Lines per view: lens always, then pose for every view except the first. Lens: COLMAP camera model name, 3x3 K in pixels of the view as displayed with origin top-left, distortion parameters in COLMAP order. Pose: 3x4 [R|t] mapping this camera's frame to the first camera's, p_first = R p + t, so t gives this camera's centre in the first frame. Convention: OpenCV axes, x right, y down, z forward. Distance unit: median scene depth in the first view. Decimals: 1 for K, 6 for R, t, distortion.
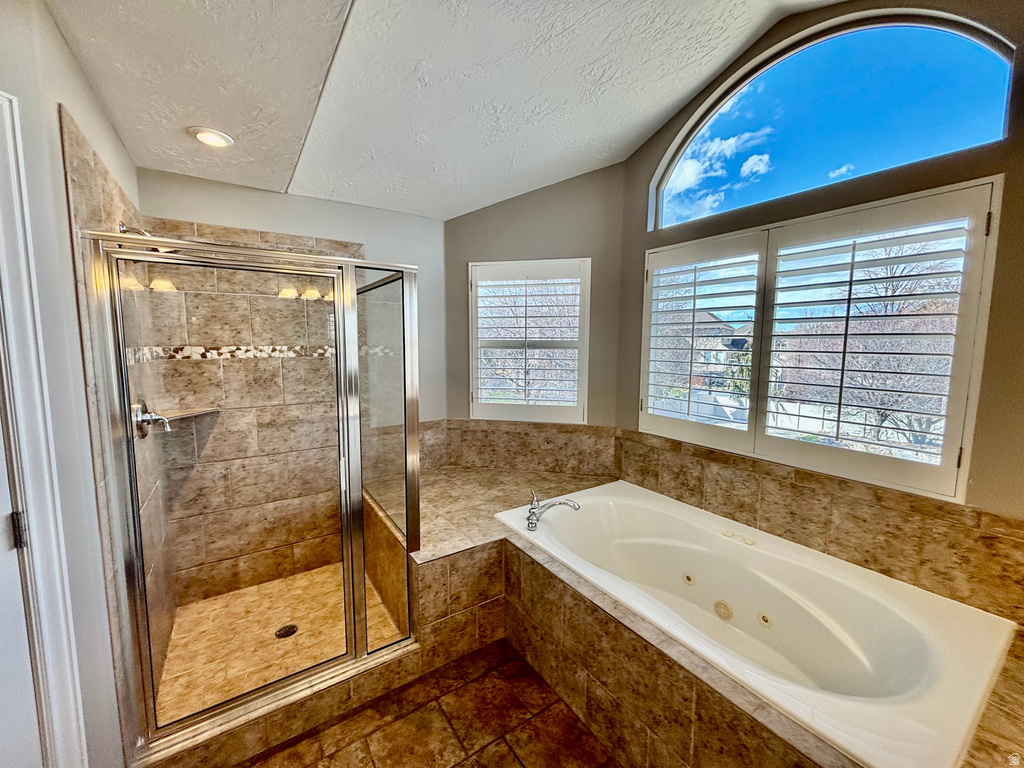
lens RADIAL K [[414.8, 0, 512.0], [0, 414.8, 384.0], [0, 0, 1]] dist [-0.000900, 0.000085]
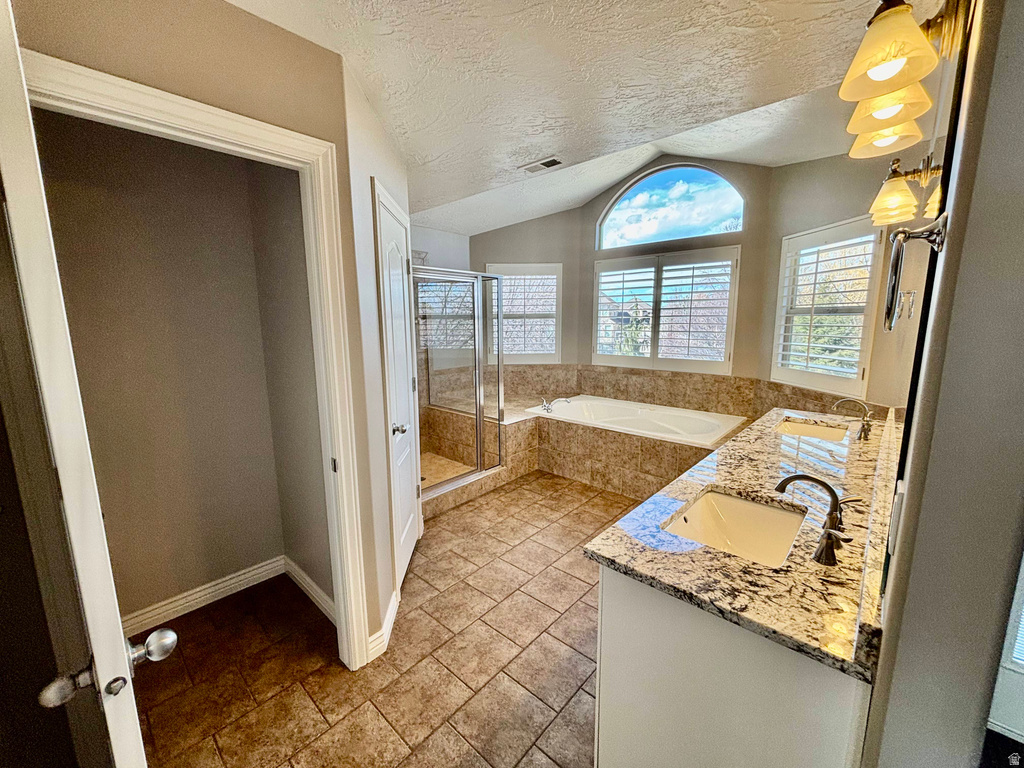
lens RADIAL K [[410.1, 0, 512.0], [0, 410.1, 384.0], [0, 0, 1]] dist [0.003600, 0.000062]
pose [[0.971743, -0.050157, 0.230651, -0.517052], [0.037334, 0.997522, 0.059629, 0.095562], [-0.233070, -0.049333, 0.971208, -0.738598]]
